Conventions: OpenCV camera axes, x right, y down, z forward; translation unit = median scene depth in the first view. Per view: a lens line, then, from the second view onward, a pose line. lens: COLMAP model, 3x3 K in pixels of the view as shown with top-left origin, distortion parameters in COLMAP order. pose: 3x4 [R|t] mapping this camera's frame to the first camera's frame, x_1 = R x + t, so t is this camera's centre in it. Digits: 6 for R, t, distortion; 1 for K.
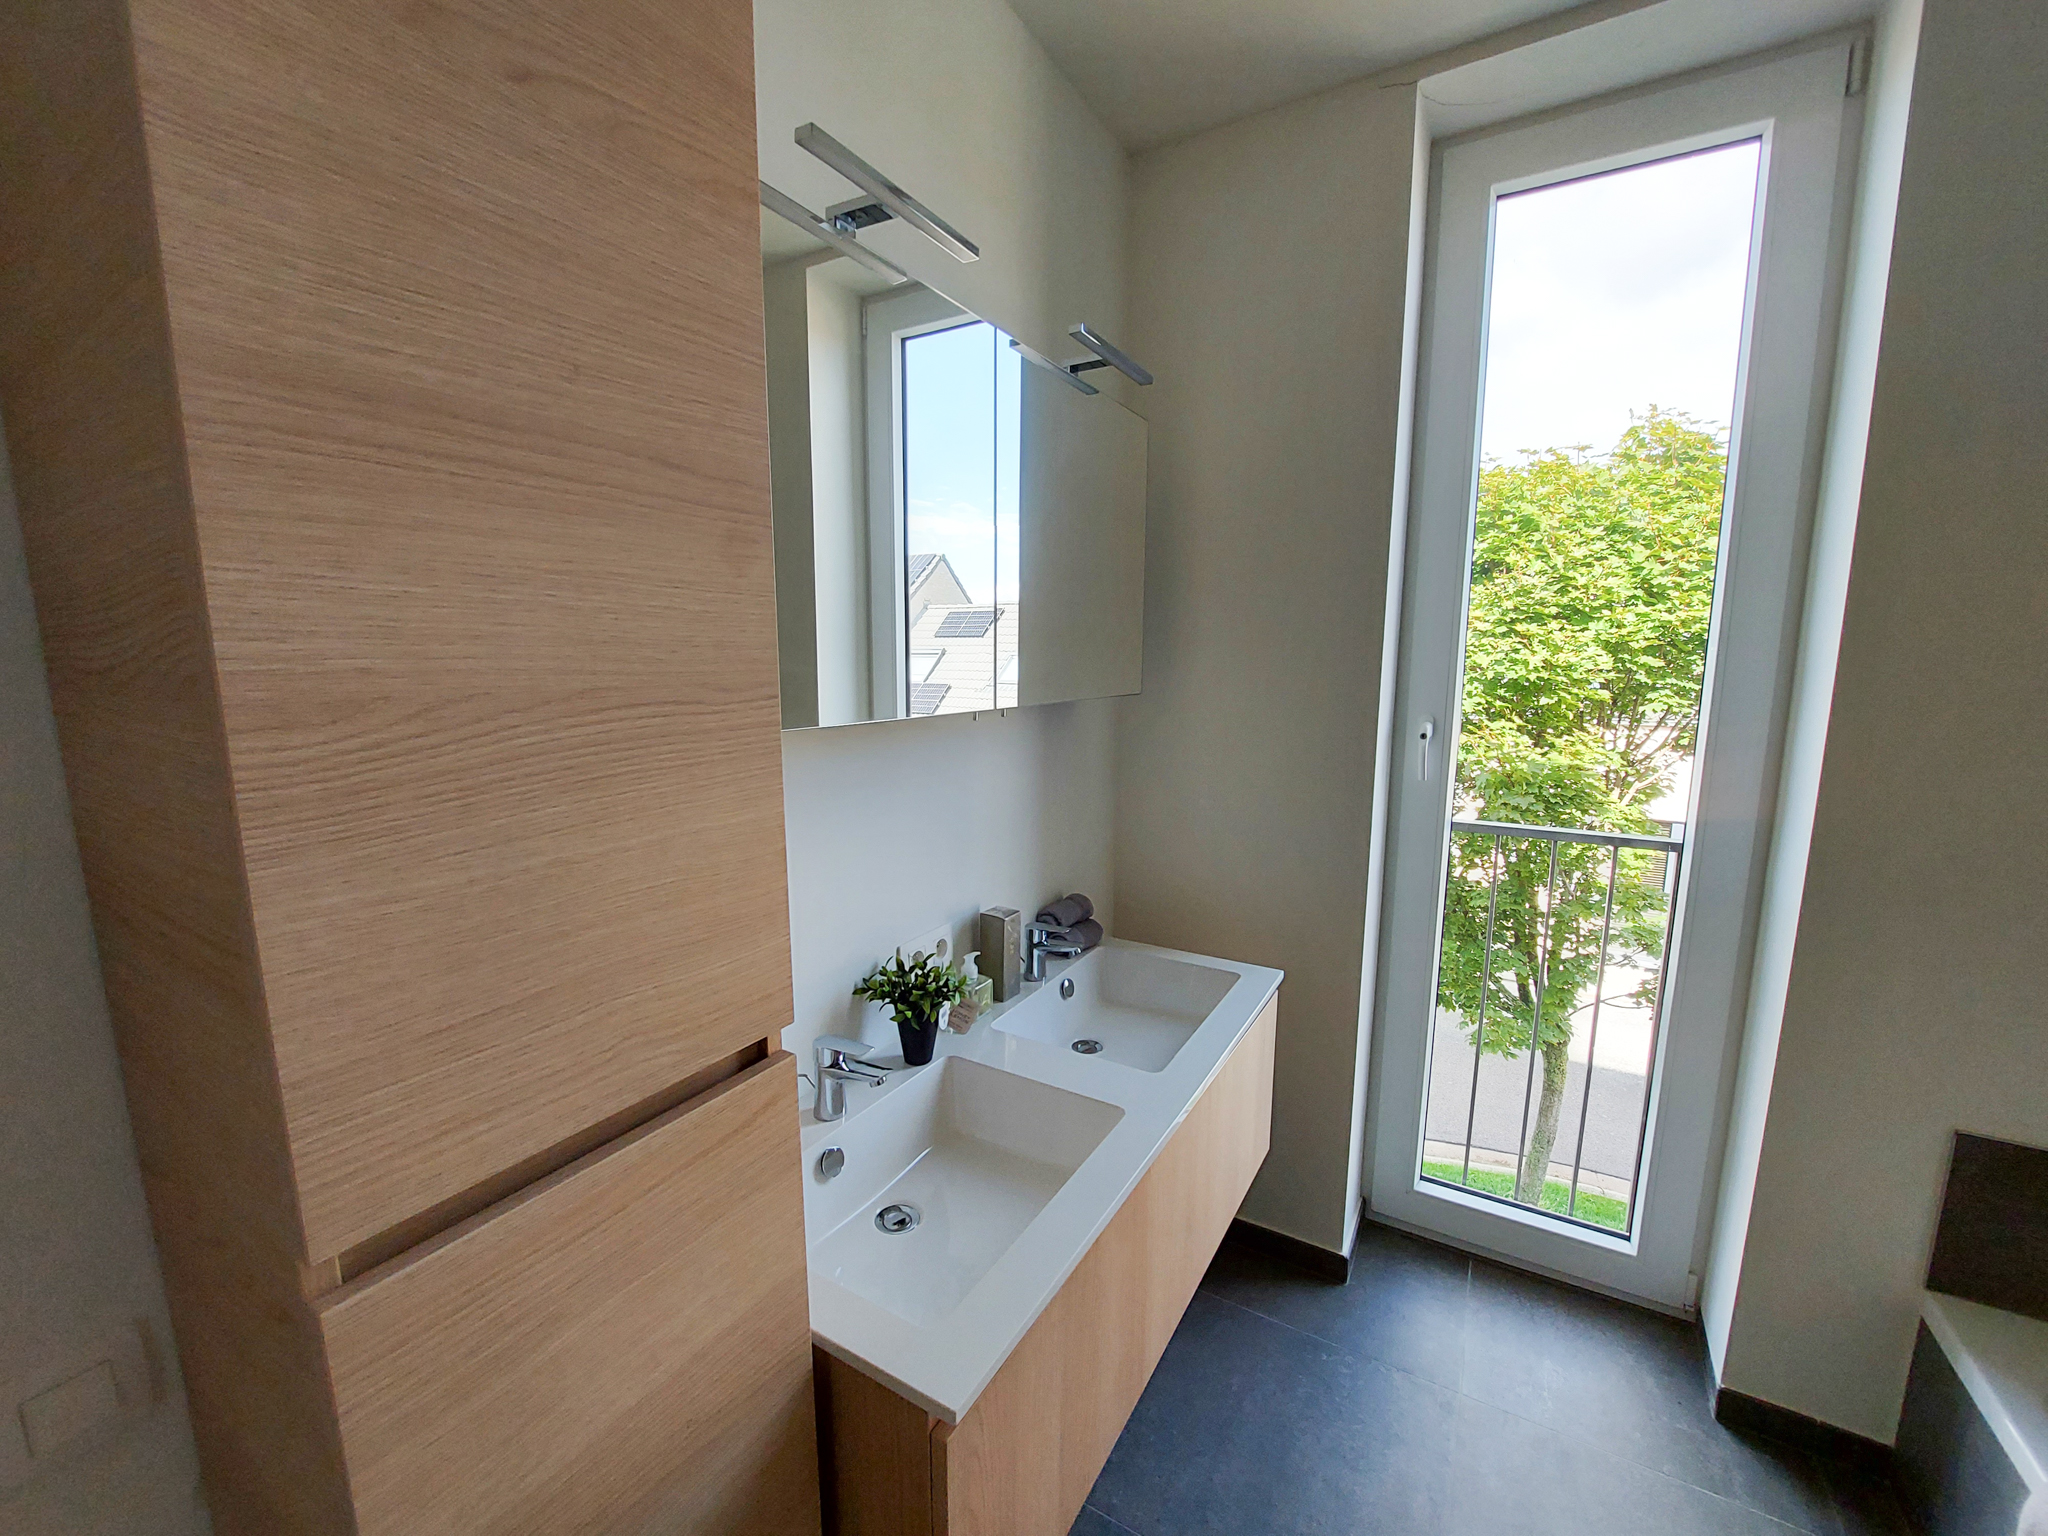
lens RADIAL K [[824.0, 0, 1019.1], [0, 824.0, 773.9], [0, 0, 1]] dist [-0.013972, 0.000038]
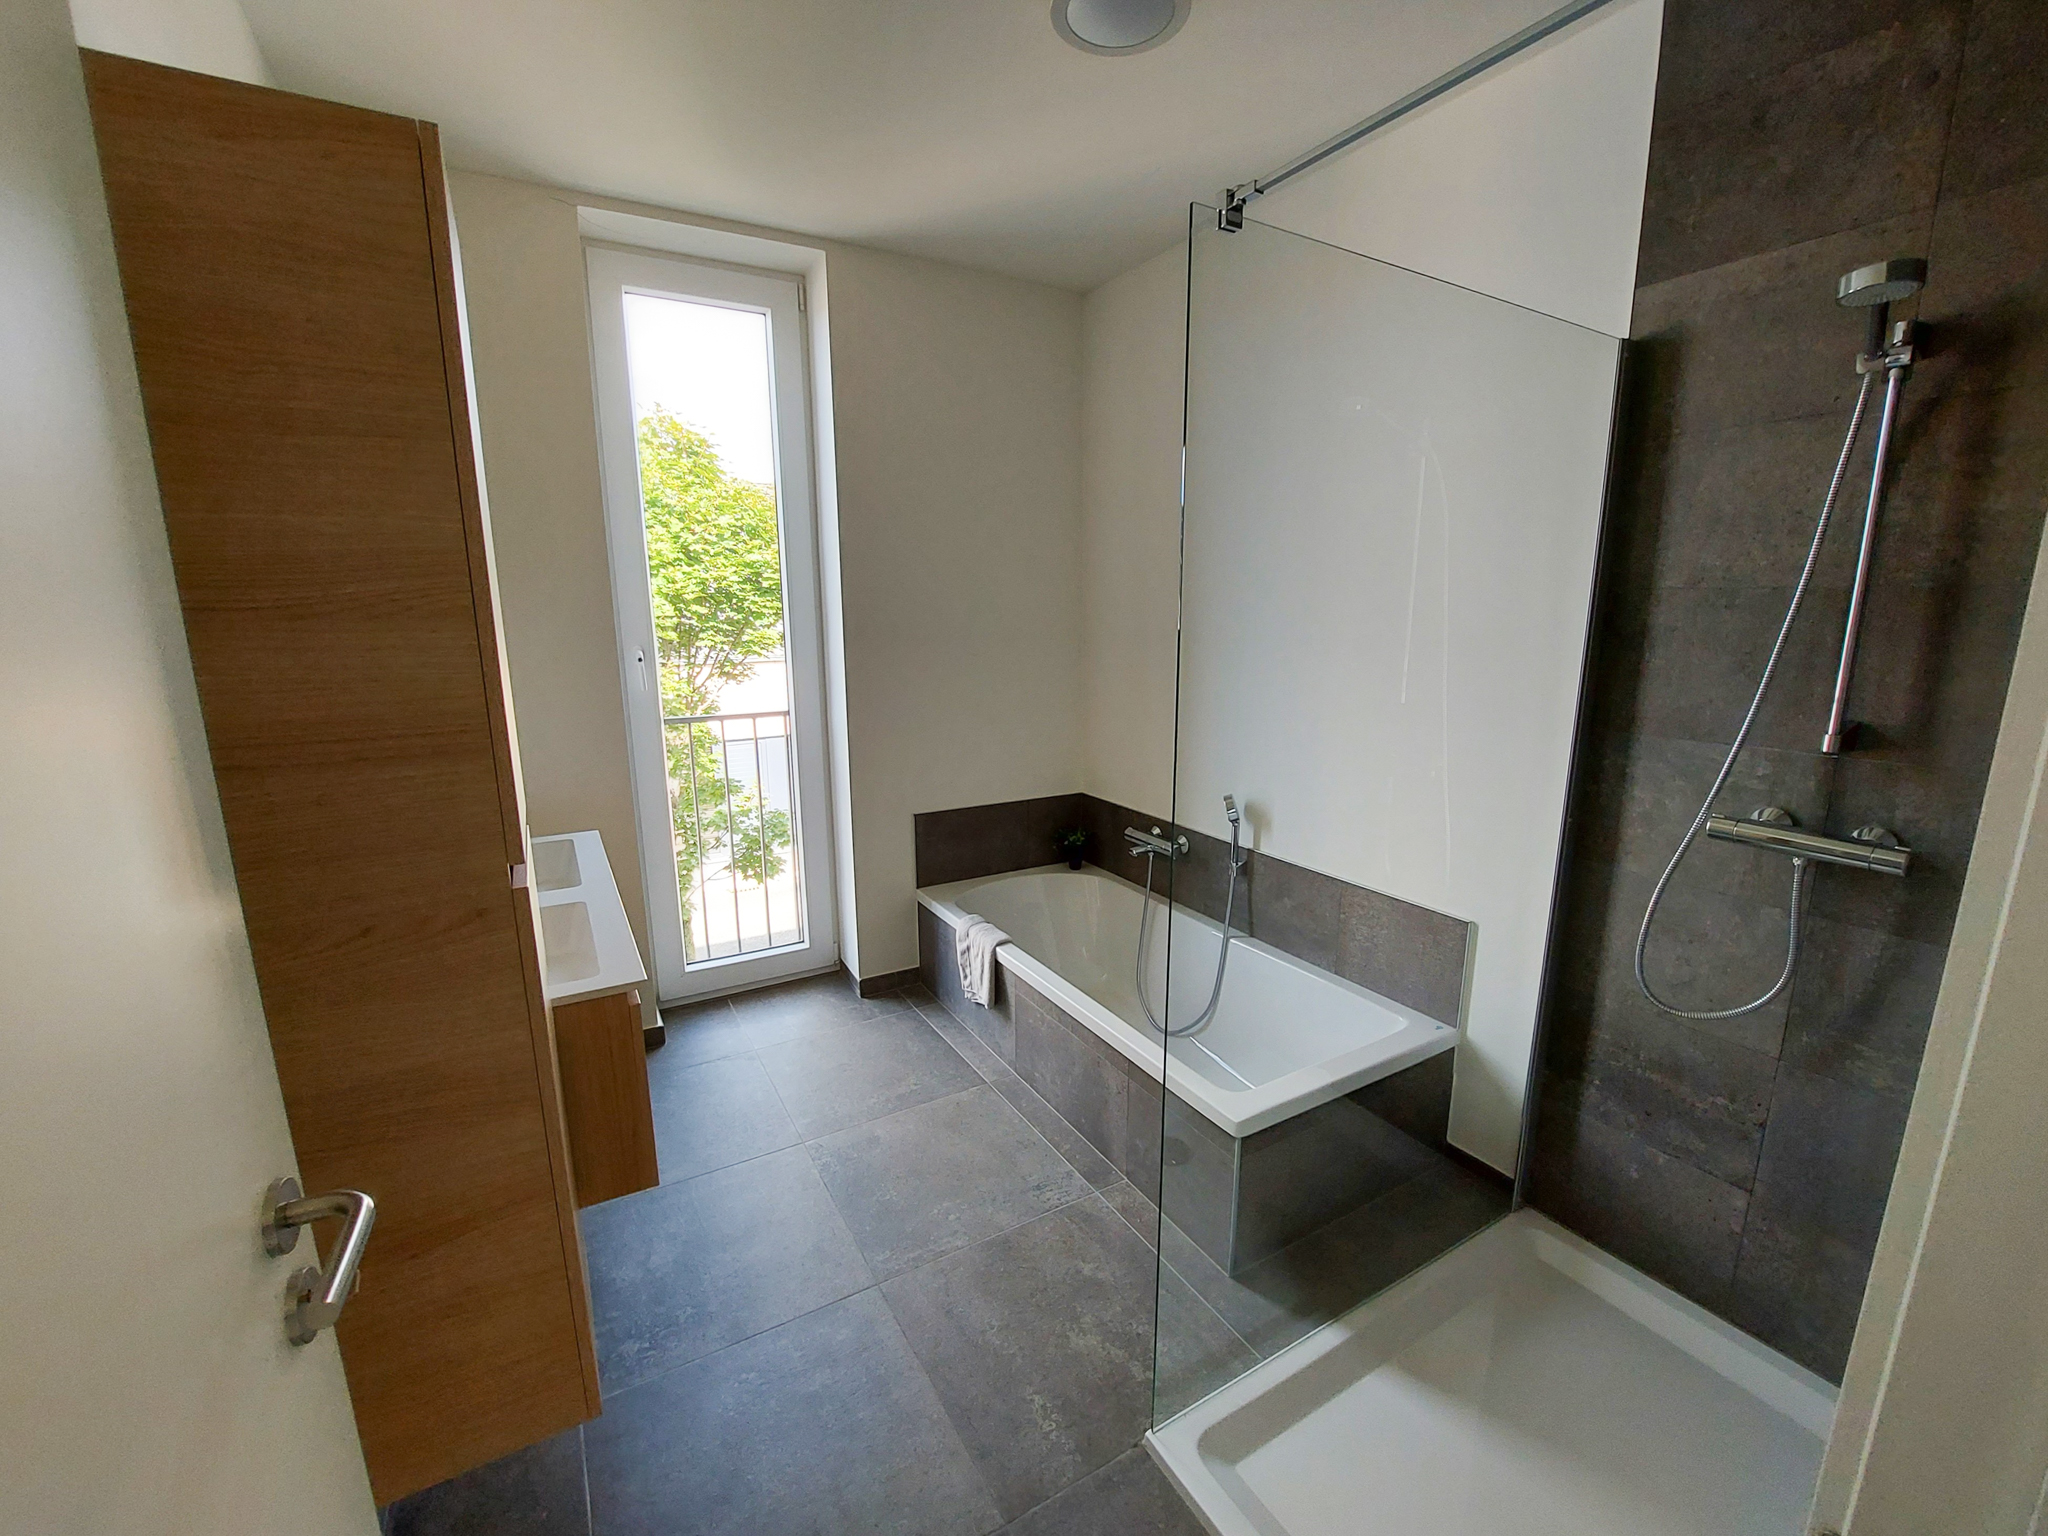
lens RADIAL K [[824.0, 0, 1019.1], [0, 824.0, 773.9], [0, 0, 1]] dist [-0.013972, 0.000038]
pose [[0.490137, -0.184046, 0.851994, -0.150715], [0.135735, 0.981646, 0.133967, 0.015209], [-0.861012, 0.049983, 0.506122, -0.100632]]
